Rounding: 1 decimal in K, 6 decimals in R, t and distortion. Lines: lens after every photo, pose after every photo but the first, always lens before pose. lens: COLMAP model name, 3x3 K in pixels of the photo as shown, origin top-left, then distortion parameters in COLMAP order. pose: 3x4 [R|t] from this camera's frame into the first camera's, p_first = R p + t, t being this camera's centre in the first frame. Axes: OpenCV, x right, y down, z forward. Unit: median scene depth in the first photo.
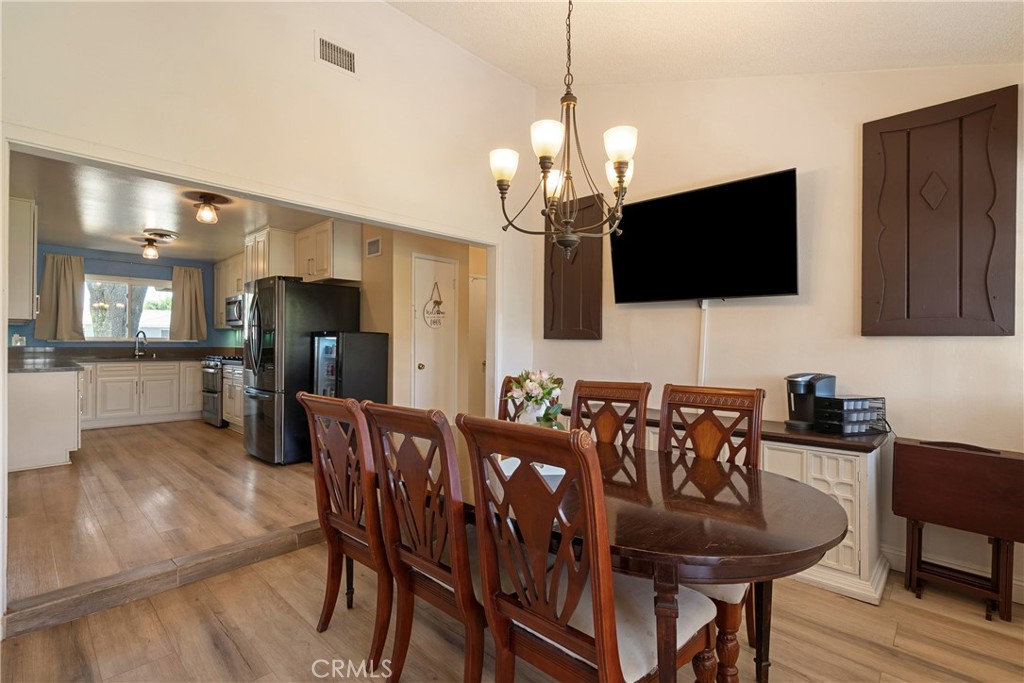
lens RADIAL K [[474.3, 0, 513.2], [0, 474.3, 342.3], [0, 0, 1]] dist [0.000460, 0.000670]
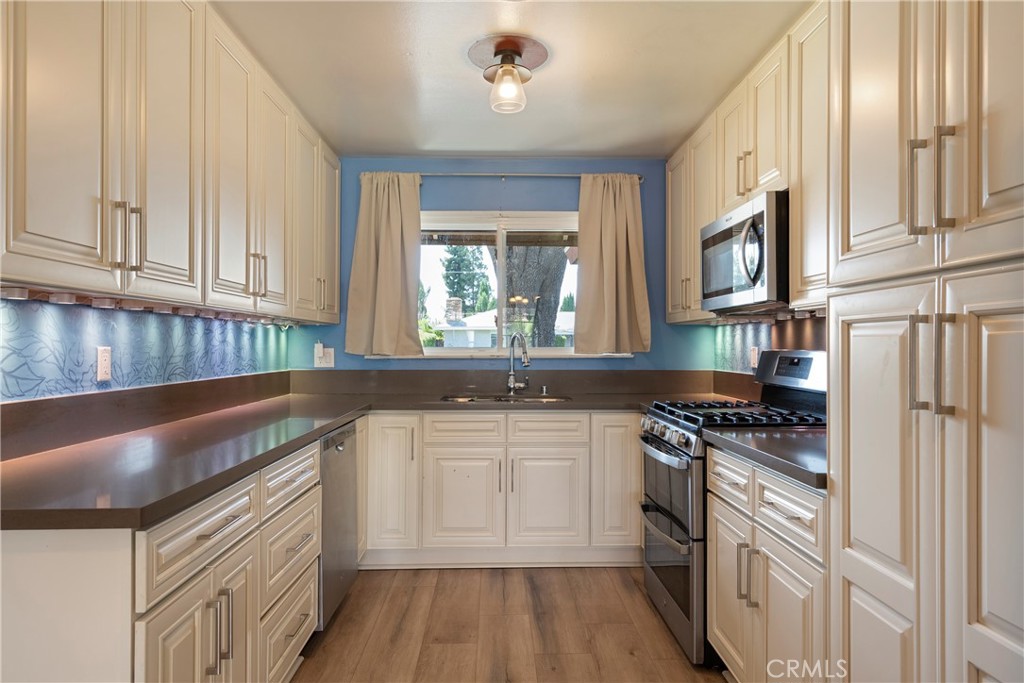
lens RADIAL K [[623.6, 0, 512.2], [0, 623.6, 344.4], [0, 0, 1]] dist [-0.004355, -0.000196]
pose [[0.708637, -0.010813, -0.705490, -0.408427], [0.007342, 0.999941, -0.007951, -0.008864], [0.705535, 0.000455, 0.708675, 0.621213]]
